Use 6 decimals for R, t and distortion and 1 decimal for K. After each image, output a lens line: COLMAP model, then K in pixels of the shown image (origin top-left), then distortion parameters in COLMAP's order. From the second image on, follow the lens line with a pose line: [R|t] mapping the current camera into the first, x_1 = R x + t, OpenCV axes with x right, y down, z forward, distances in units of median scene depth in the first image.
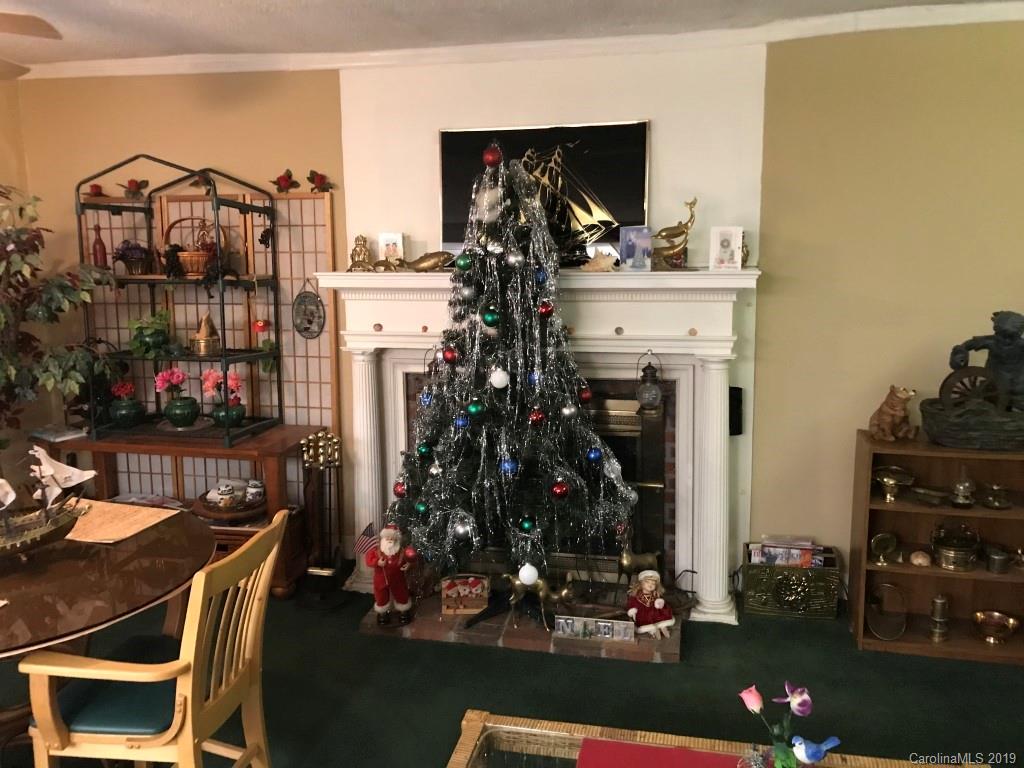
lens RADIAL K [[840.3, 0, 508.1], [0, 840.3, 366.0], [0, 0, 1]] dist [0.034155, 0.005107]
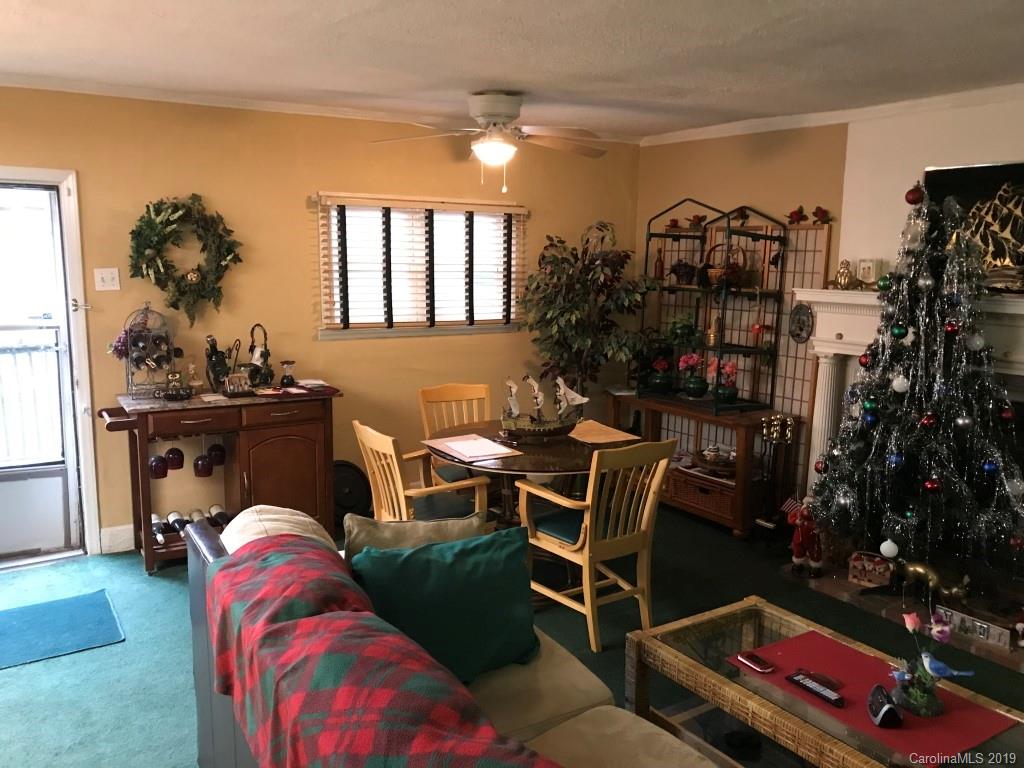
lens RADIAL K [[832.7, 0, 495.0], [0, 832.7, 380.9], [0, 0, 1]] dist [-0.006433, -0.003667]
pose [[0.703829, 0.126632, -0.698992, 0.332682], [-0.130016, 0.990325, 0.048496, 0.022924], [0.698370, 0.056747, 0.713484, -0.183552]]
